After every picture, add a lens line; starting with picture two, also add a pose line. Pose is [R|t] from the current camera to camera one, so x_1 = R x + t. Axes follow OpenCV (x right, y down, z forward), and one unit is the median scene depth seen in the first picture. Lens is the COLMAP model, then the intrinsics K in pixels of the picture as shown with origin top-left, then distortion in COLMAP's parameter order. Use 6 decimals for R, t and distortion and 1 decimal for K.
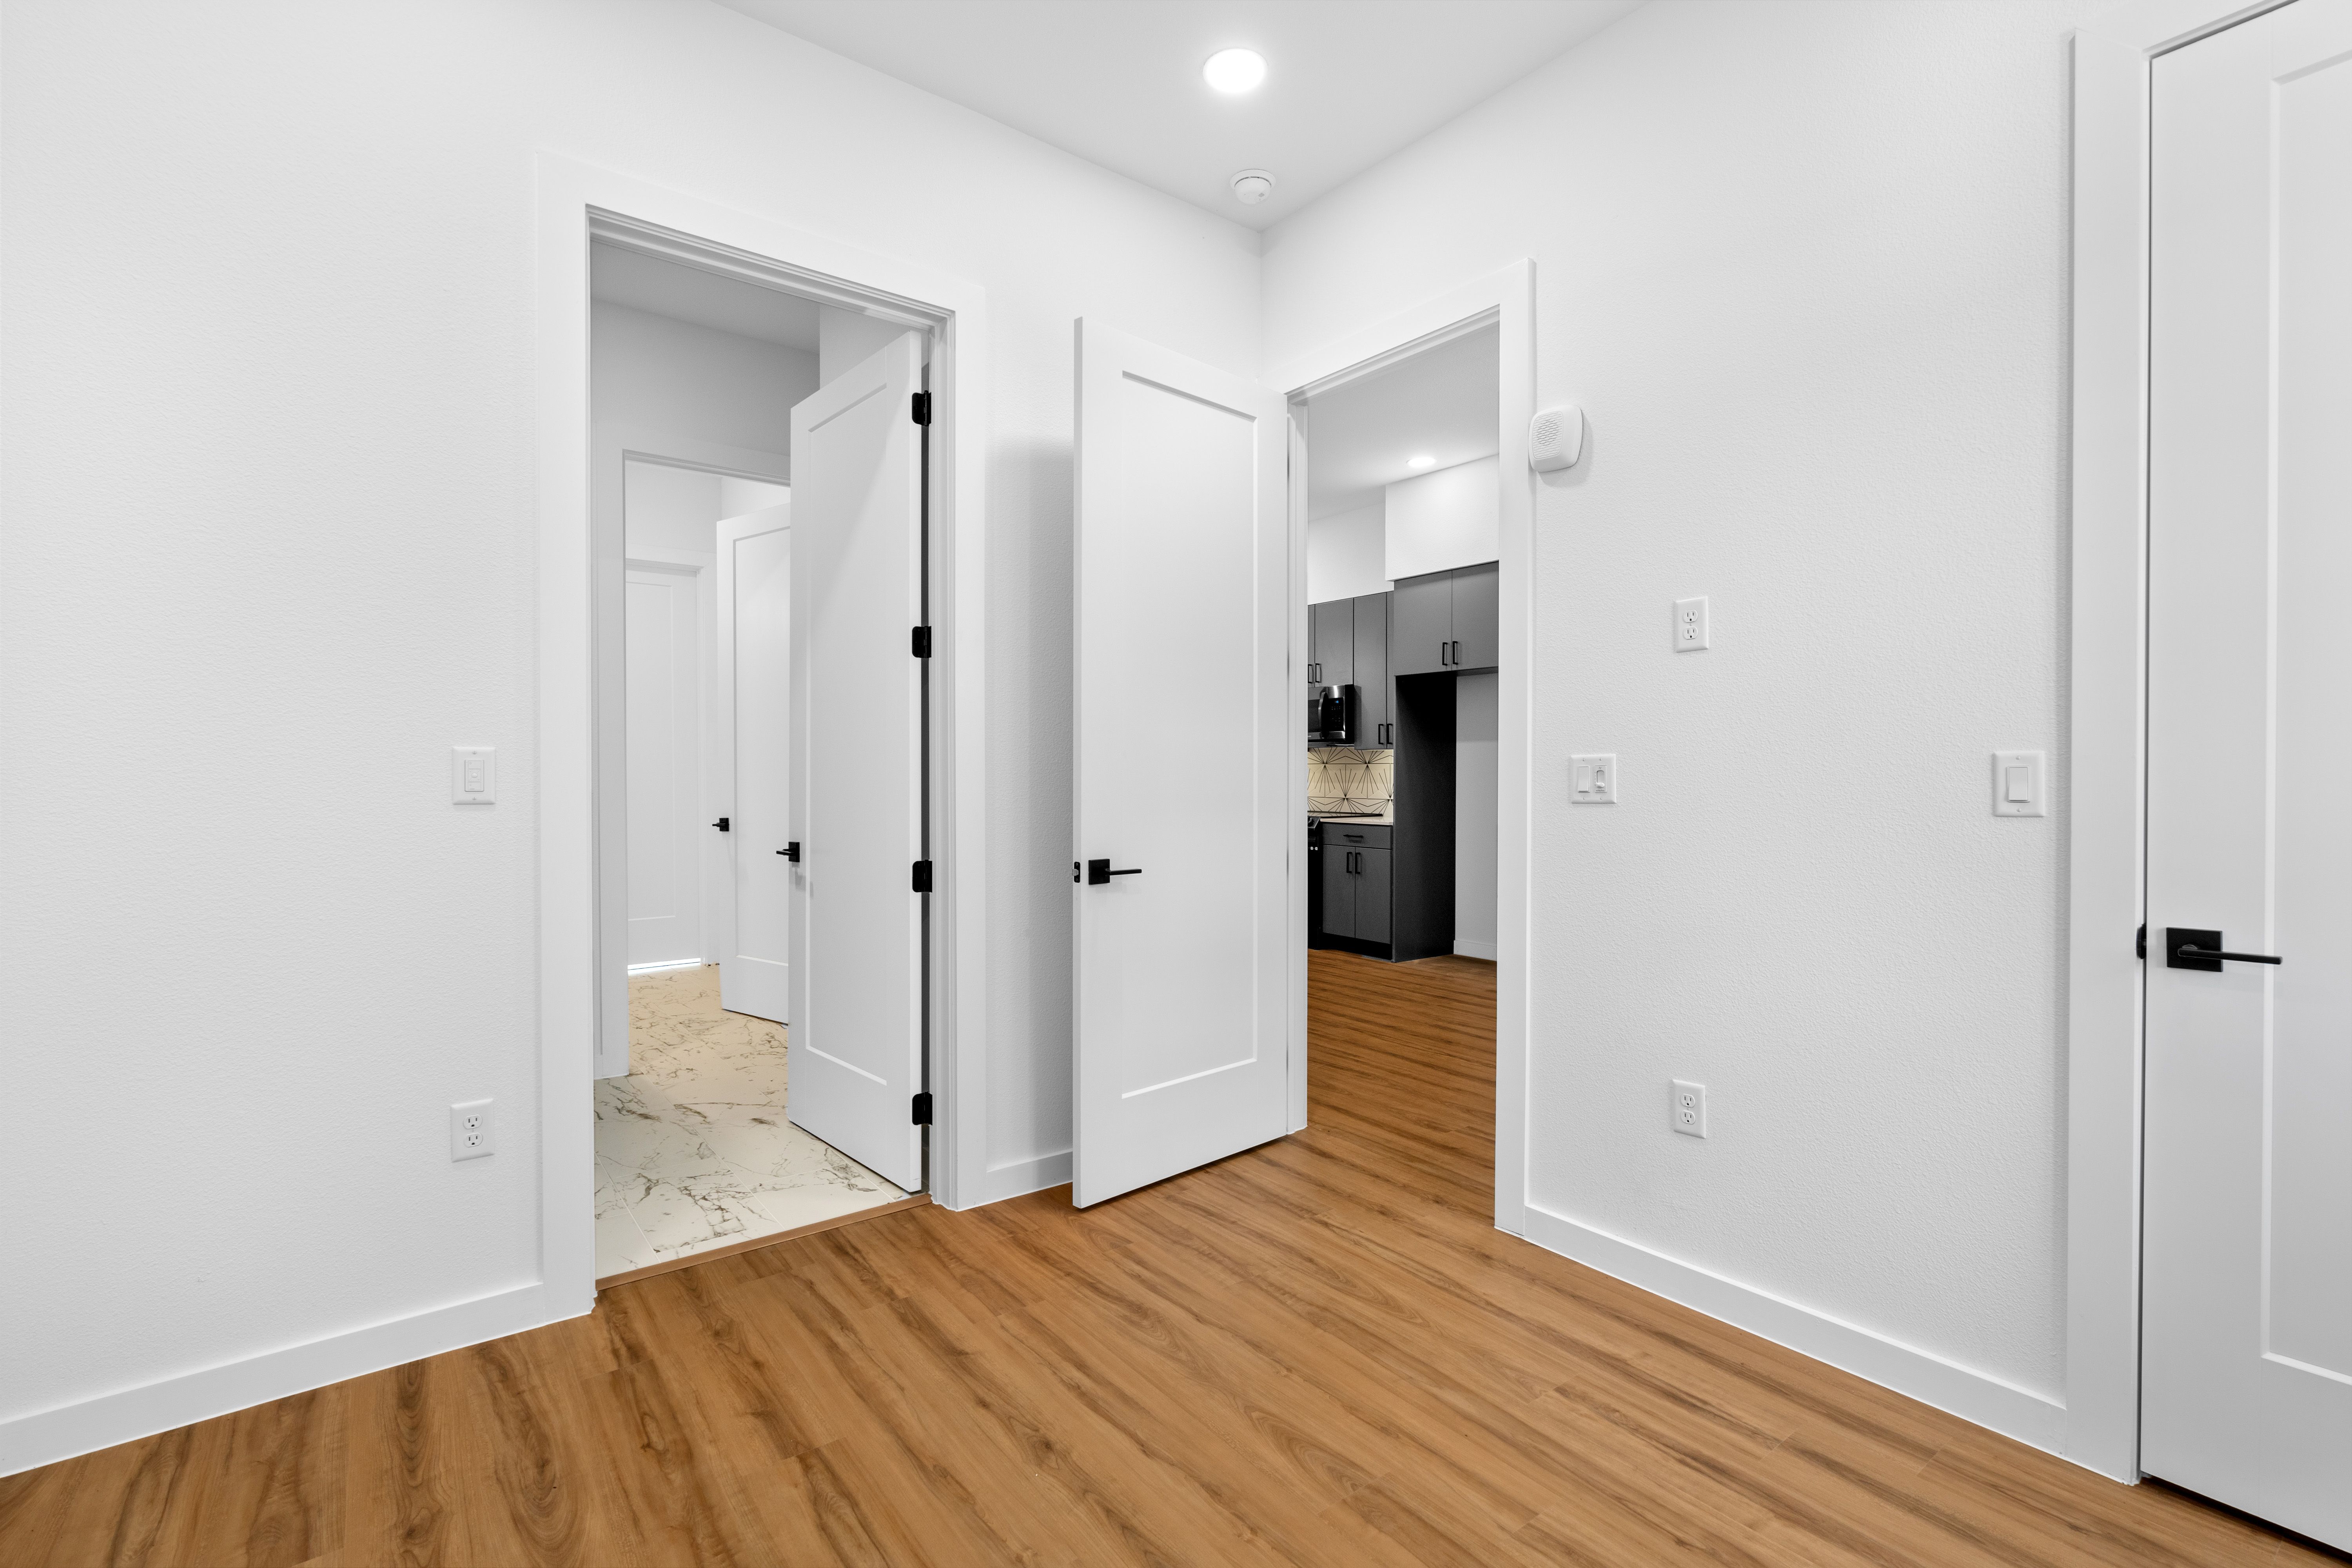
lens RADIAL K [[1084.1, 0, 1193.4], [0, 1084.1, 760.1], [0, 0, 1]] dist [-0.002478, 0.001238]
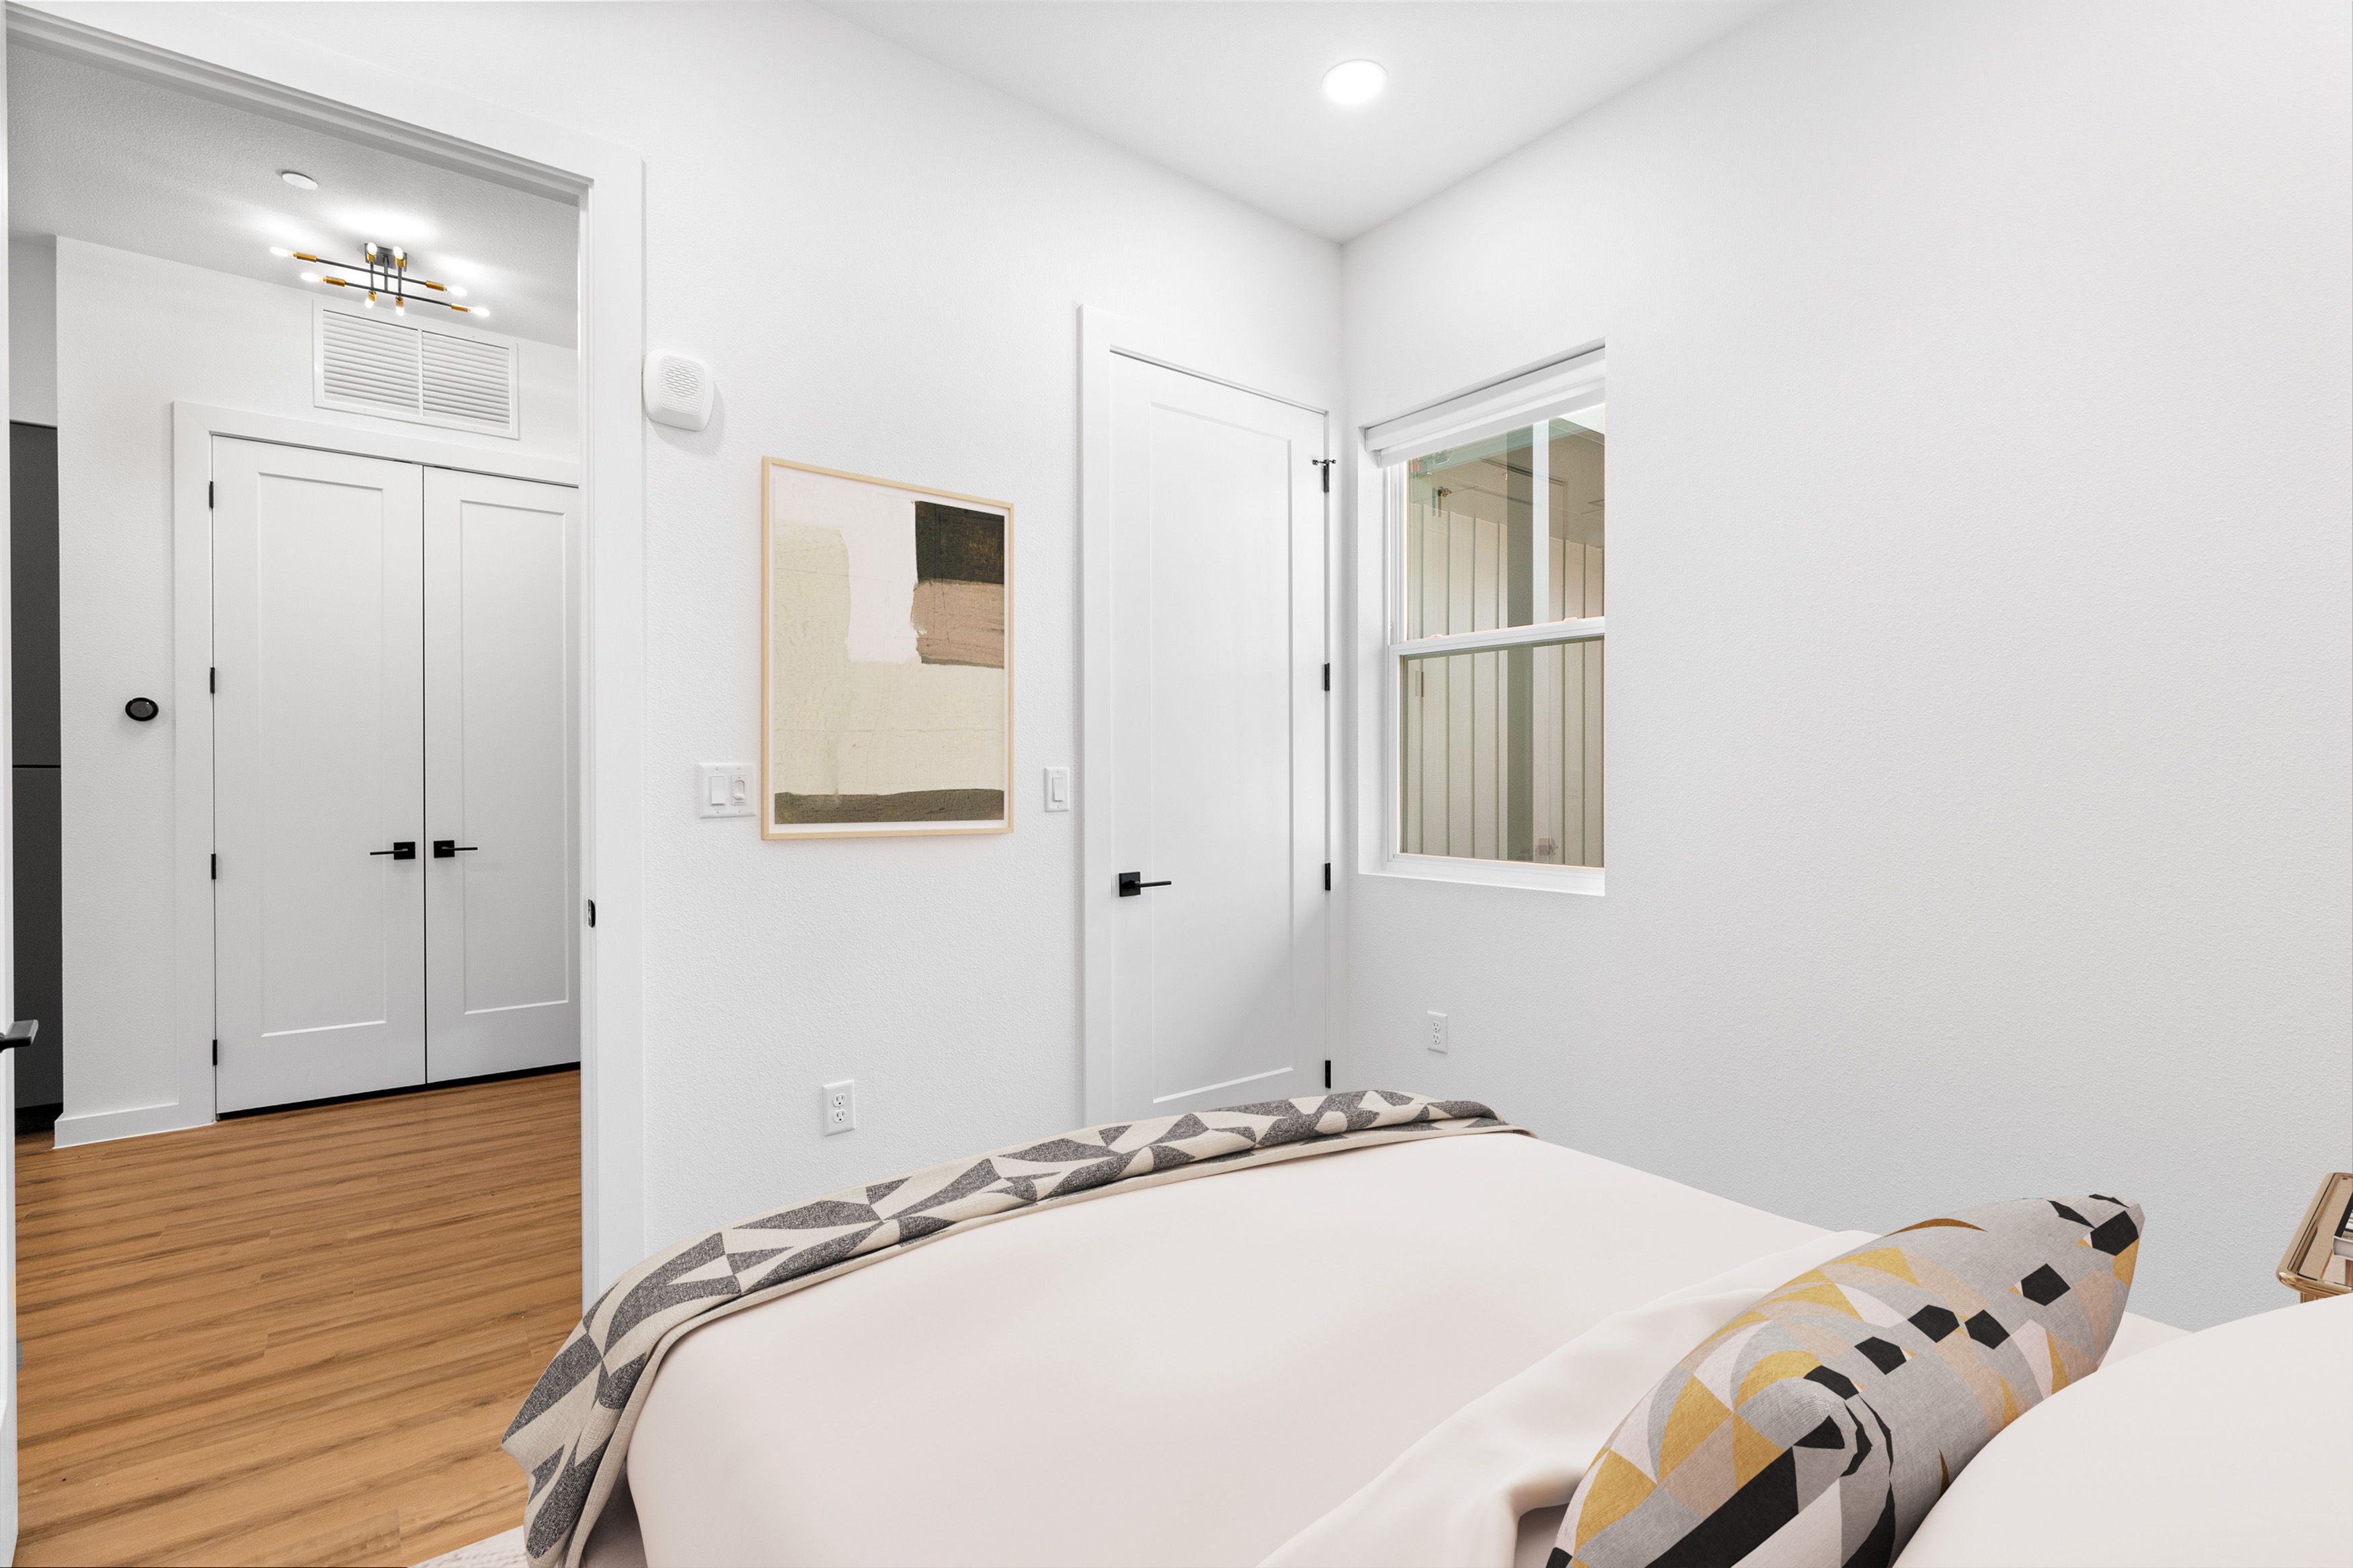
lens RADIAL K [[1063.0, 0, 1186.0], [0, 1063.0, 765.6], [0, 0, 1]] dist [-0.003449, 0.000568]
pose [[-0.013197, 0.009355, 0.999869, -0.211520], [-0.011345, 0.999890, -0.009505, 0.000533], [-0.999849, -0.011469, -0.013089, 0.258014]]
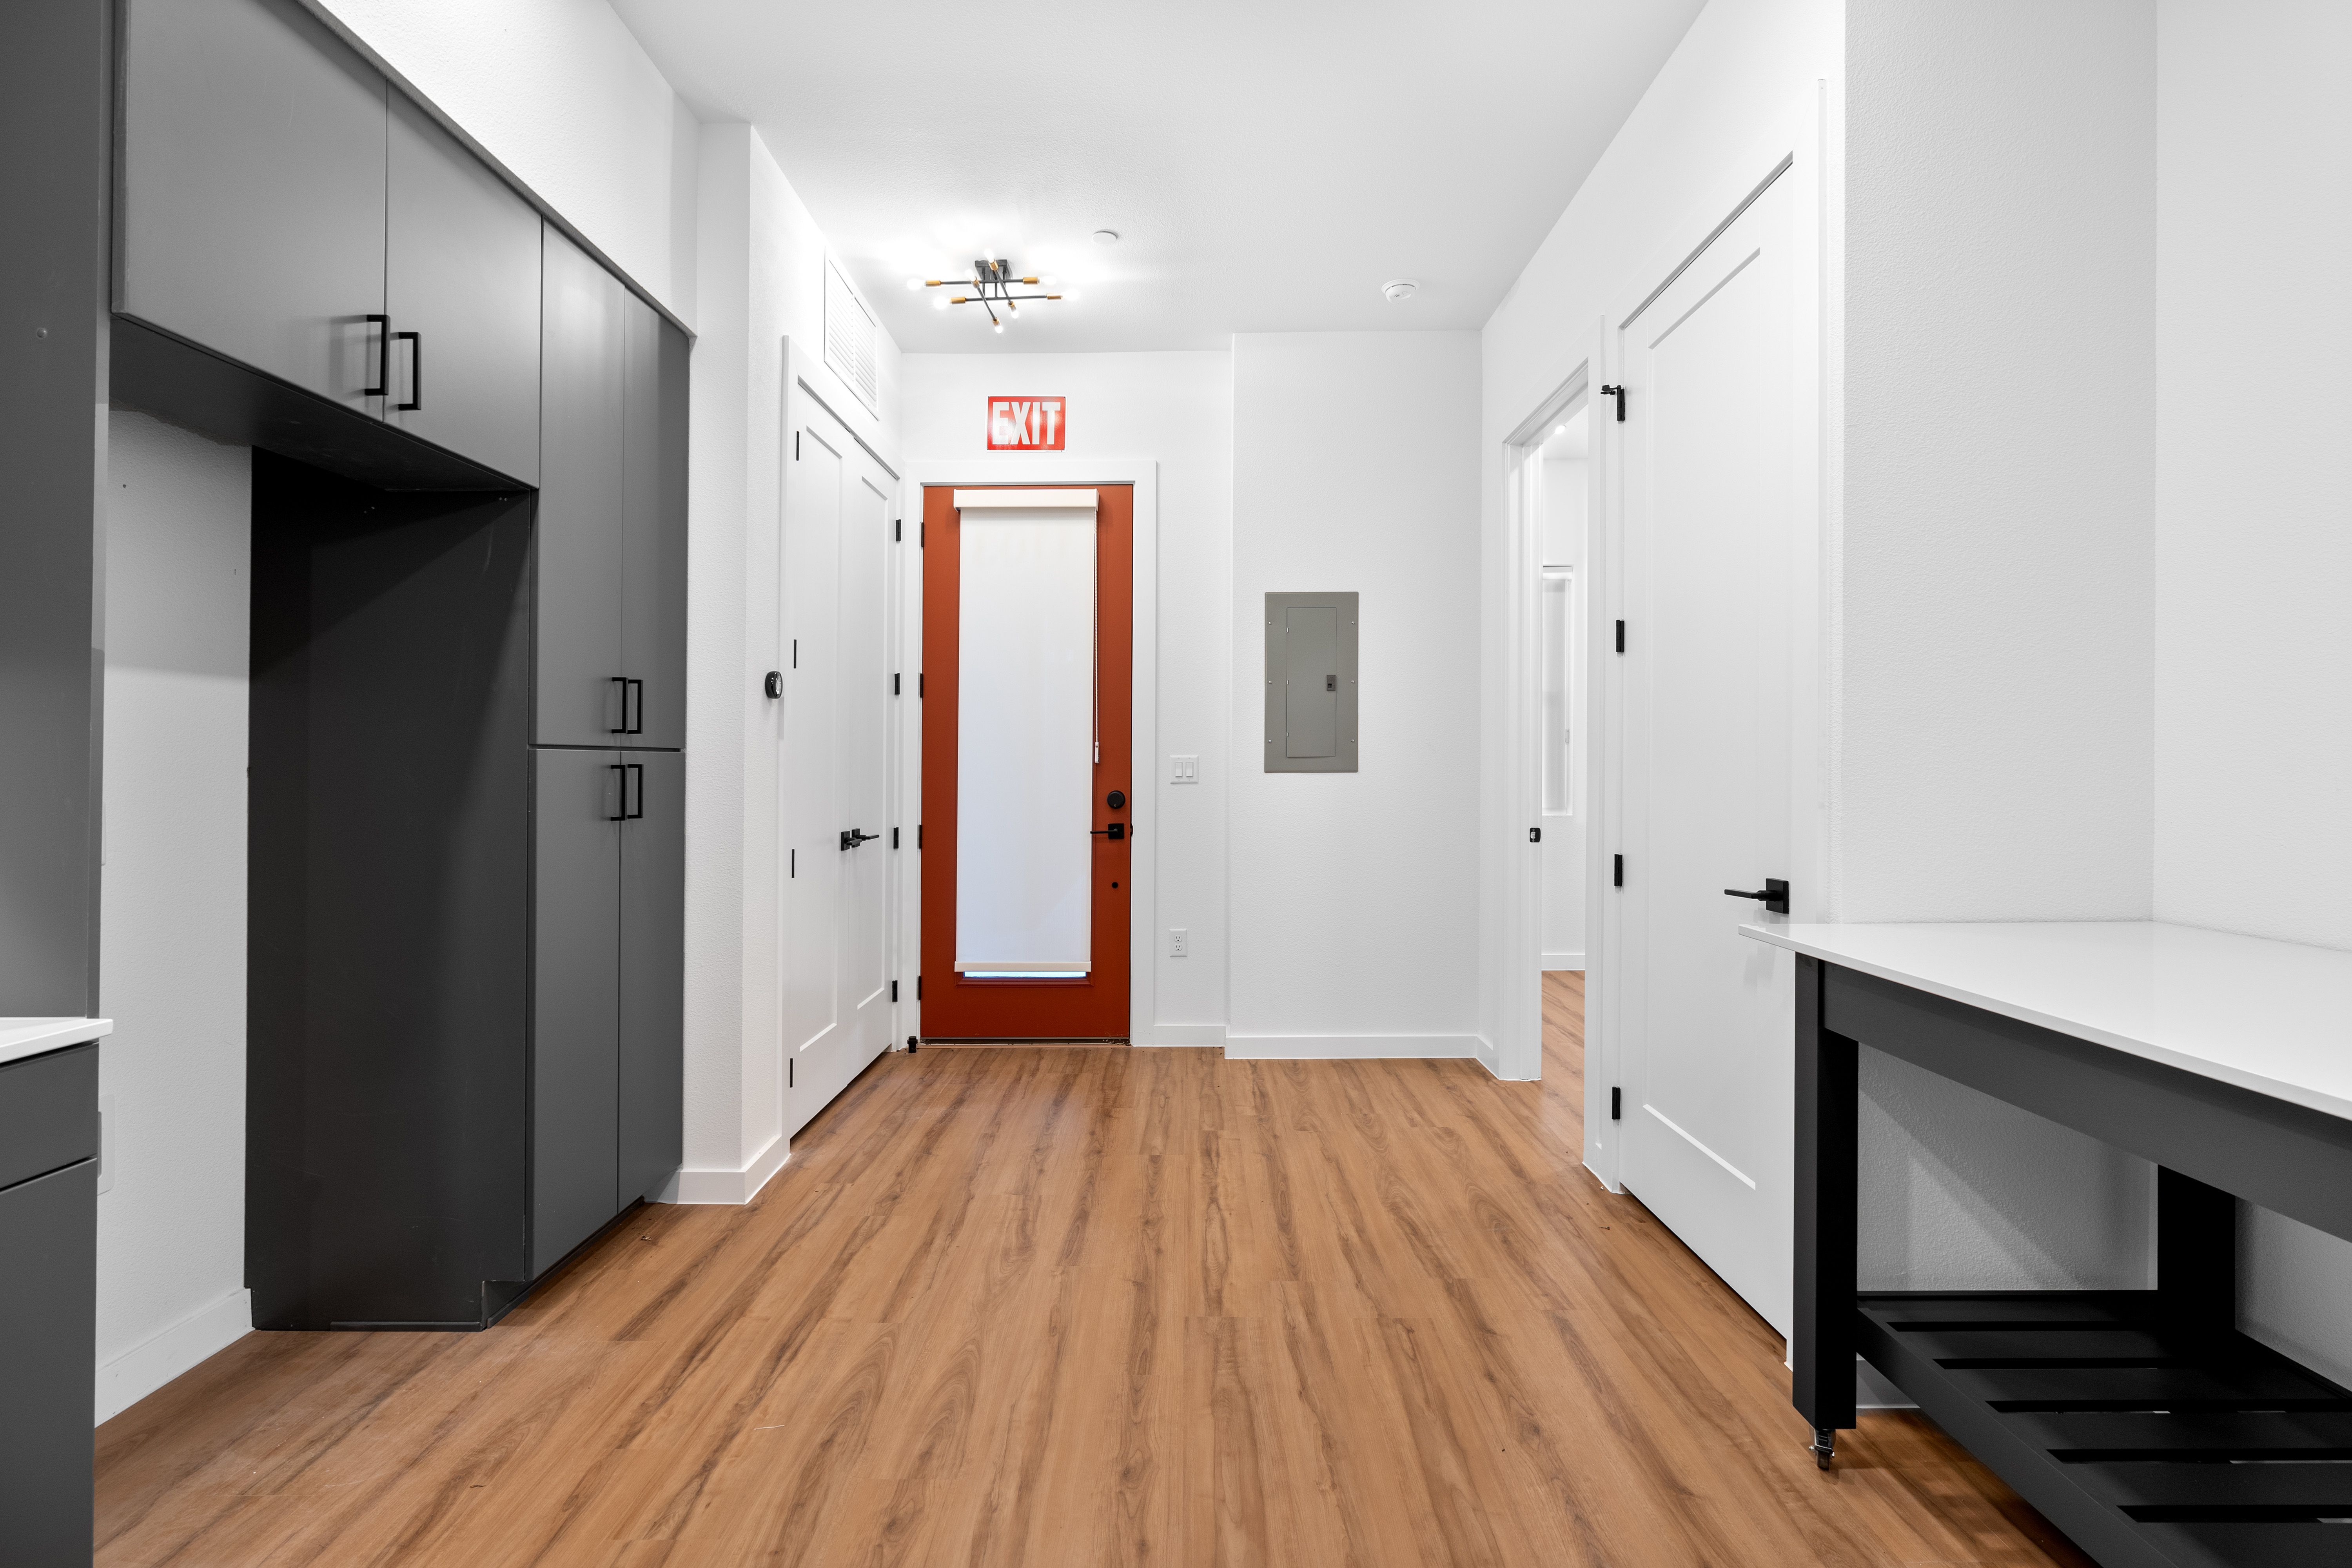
lens RADIAL K [[1075.4, 0, 1177.1], [0, 1075.4, 751.4], [0, 0, 1]] dist [-0.001569, 0.000125]
pose [[-0.785211, 0.009584, 0.619155, -0.101257], [-0.002812, 0.999815, -0.019042, 0.010997], [-0.619222, -0.016693, -0.785038, 1.022323]]
